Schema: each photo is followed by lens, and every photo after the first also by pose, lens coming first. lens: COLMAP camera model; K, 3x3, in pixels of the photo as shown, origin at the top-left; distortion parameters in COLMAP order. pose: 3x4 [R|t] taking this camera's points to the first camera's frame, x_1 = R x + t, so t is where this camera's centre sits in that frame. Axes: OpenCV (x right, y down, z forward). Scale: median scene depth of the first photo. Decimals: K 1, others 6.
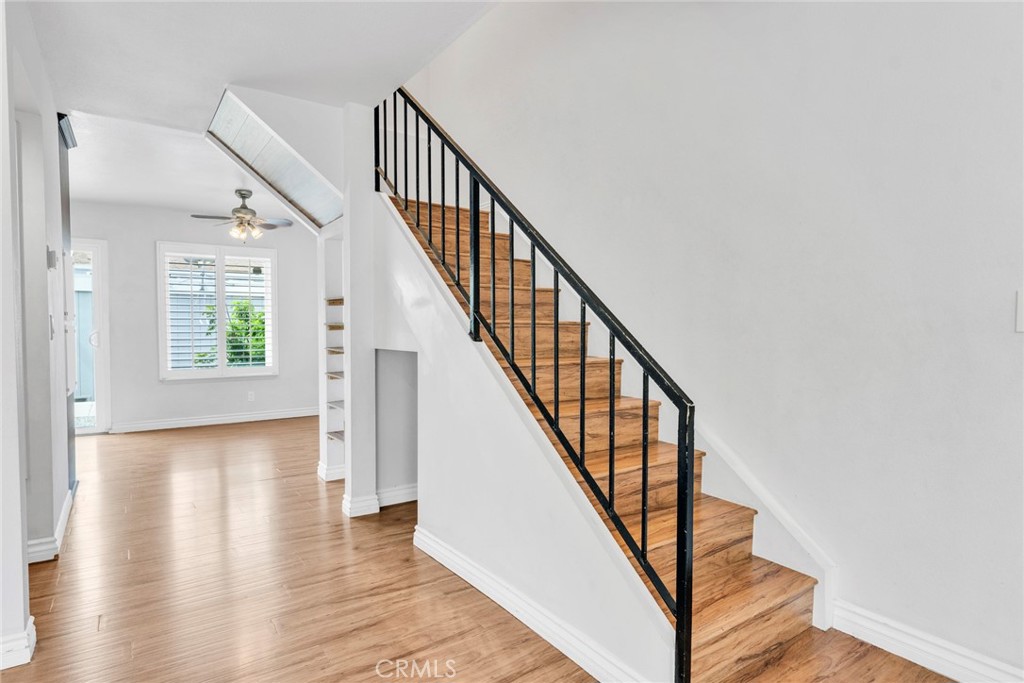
lens RADIAL K [[566.6, 0, 511.2], [0, 566.6, 341.5], [0, 0, 1]] dist [0.008806, 0.000913]
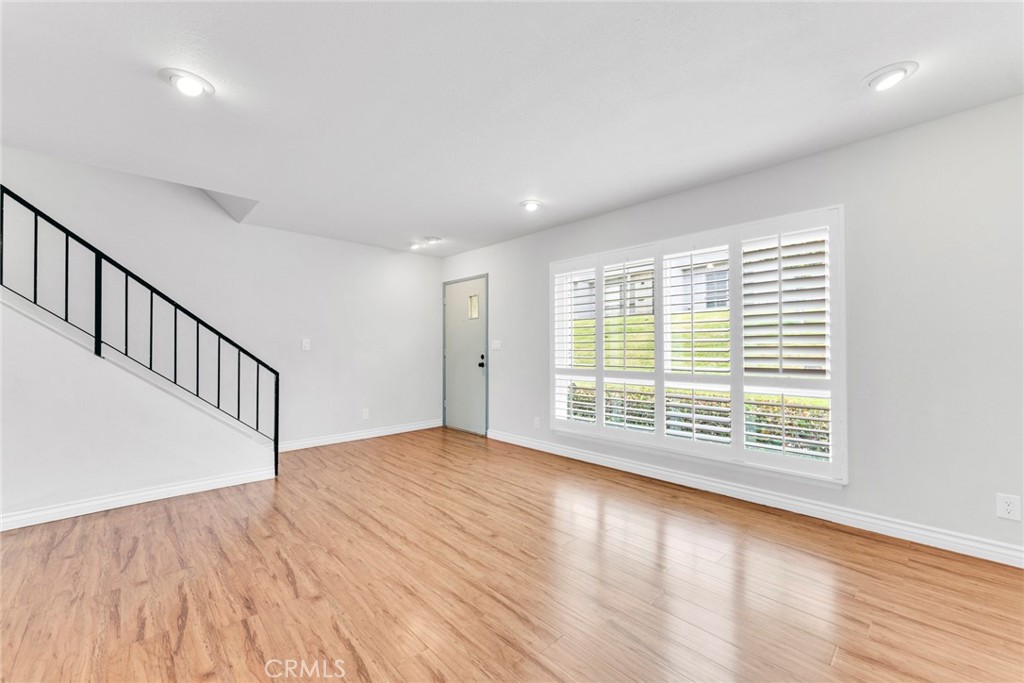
lens RADIAL K [[407.7, 0, 509.1], [0, 407.7, 343.3], [0, 0, 1]] dist [0.000015, 0.000730]
pose [[-0.161818, 0.010657, 0.986763, -1.067963], [0.032738, 0.999449, -0.005425, 0.000120], [-0.986277, 0.031427, -0.162078, 0.033460]]
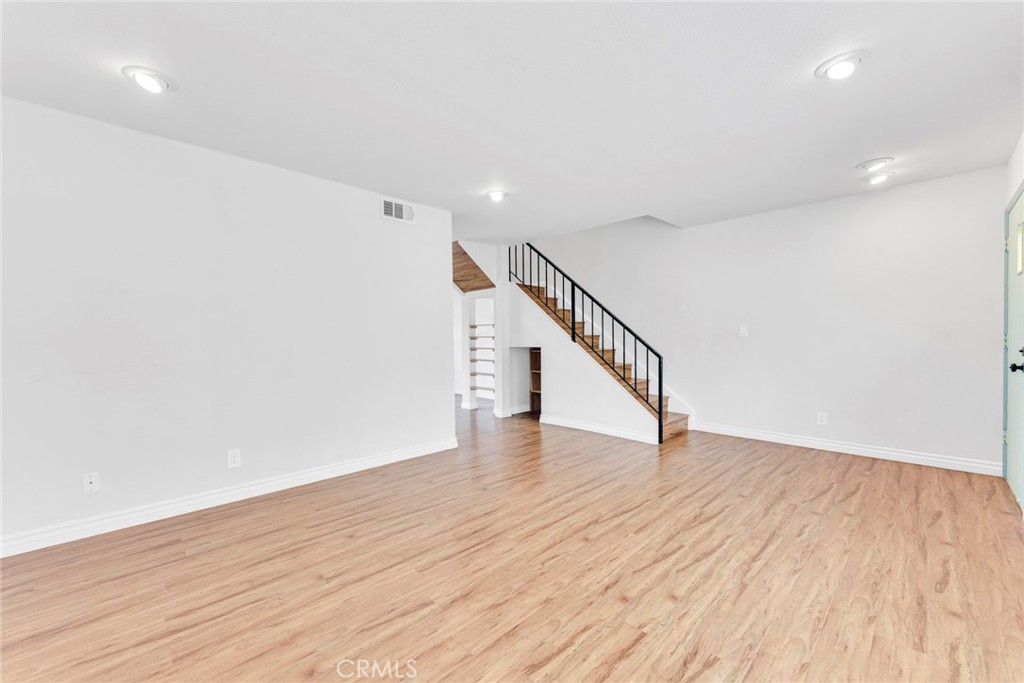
lens RADIAL K [[407.7, 0, 512.6], [0, 407.7, 341.3], [0, 0, 1]] dist [0.000015, 0.000730]
pose [[0.983324, -0.010547, 0.181558, -0.562930], [0.014154, 0.999727, -0.018580, 0.022844], [-0.181313, 0.020840, 0.983205, -0.718429]]
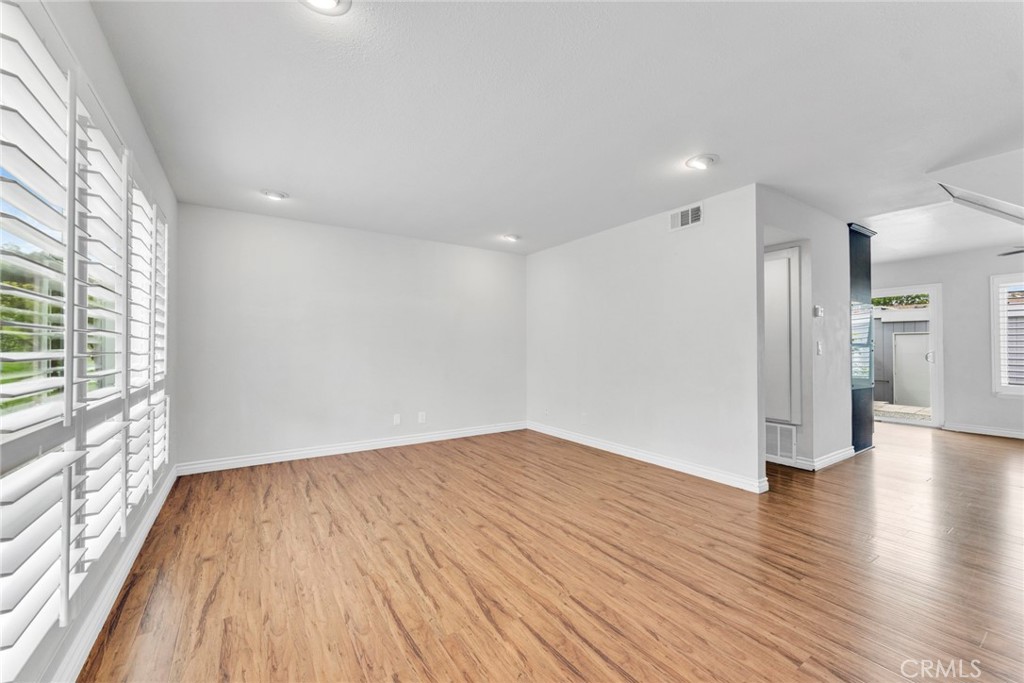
lens RADIAL K [[407.7, 0, 510.3], [0, 407.7, 342.9], [0, 0, 1]] dist [0.000015, 0.000730]
pose [[-0.009382, -0.010848, -0.999897, 0.475950], [-0.028680, 0.999533, -0.010575, 0.001872], [0.999545, 0.028578, -0.009689, 0.005188]]
